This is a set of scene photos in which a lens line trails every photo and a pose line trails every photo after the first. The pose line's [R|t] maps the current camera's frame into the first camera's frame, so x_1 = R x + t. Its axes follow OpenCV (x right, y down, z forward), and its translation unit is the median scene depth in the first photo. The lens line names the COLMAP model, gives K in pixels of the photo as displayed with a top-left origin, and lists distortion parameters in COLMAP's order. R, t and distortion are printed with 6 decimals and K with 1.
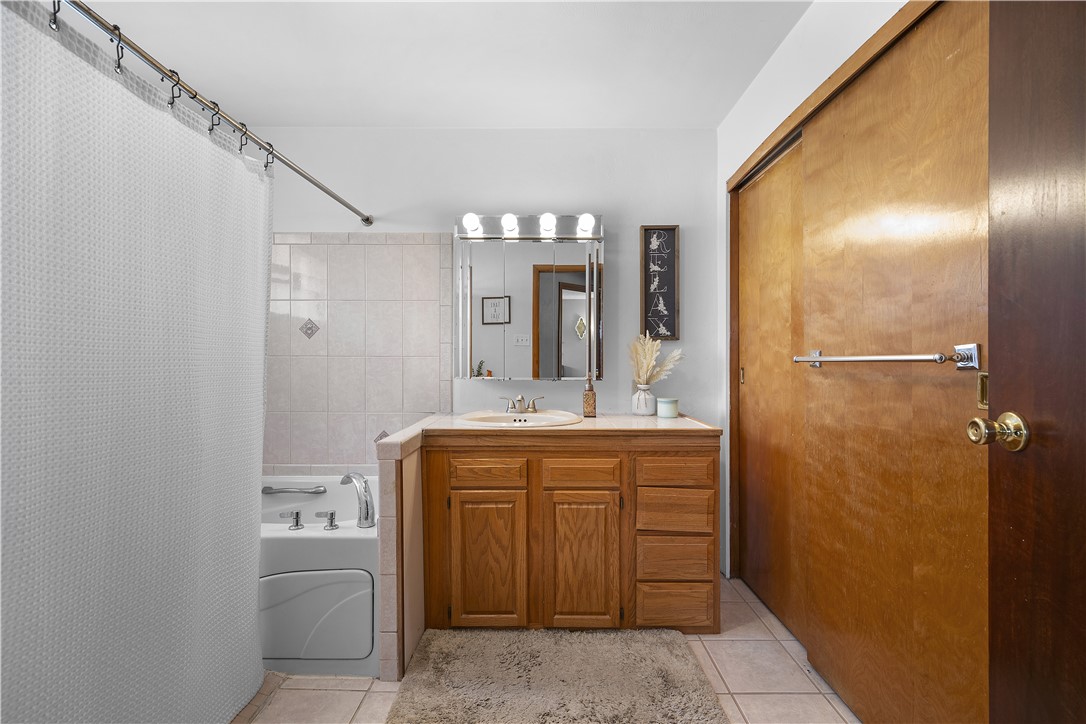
lens RADIAL K [[479.8, 0, 542.5], [0, 479.8, 360.5], [0, 0, 1]] dist [0.003795, -0.000554]
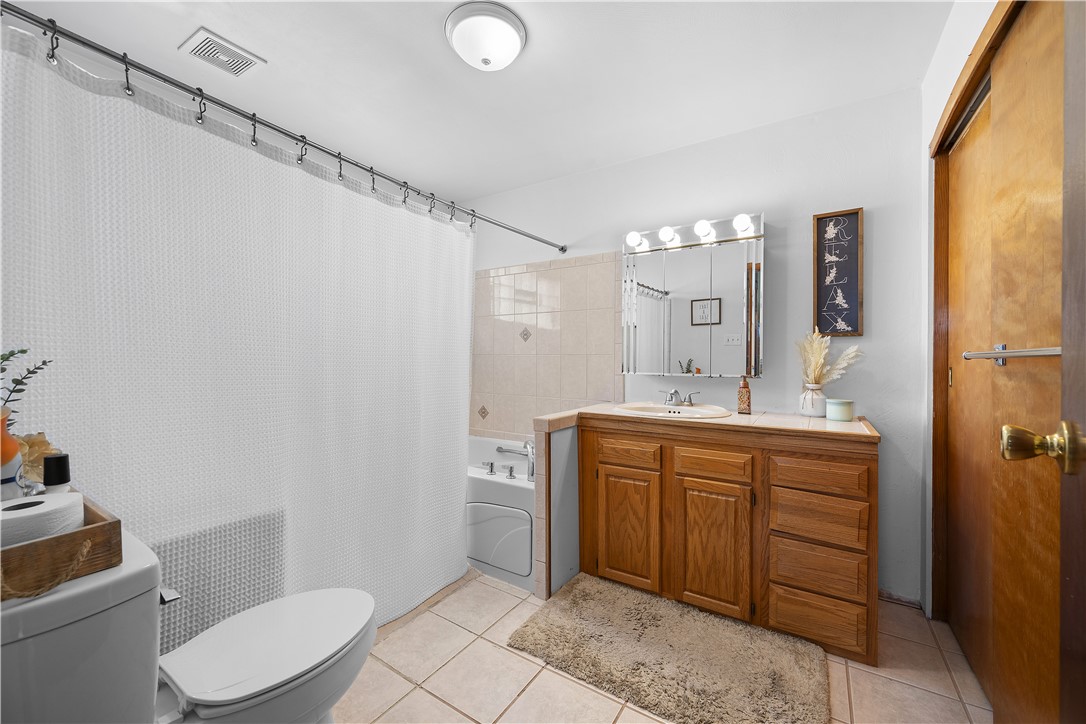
lens RADIAL K [[427.0, 0, 541.2], [0, 427.0, 360.4], [0, 0, 1]] dist [0.000865, -0.000305]
pose [[0.841953, 0.004707, -0.539531, 0.272550], [-0.004594, 0.999988, 0.001554, 0.006838], [0.539532, 0.001170, 0.841965, 0.006673]]
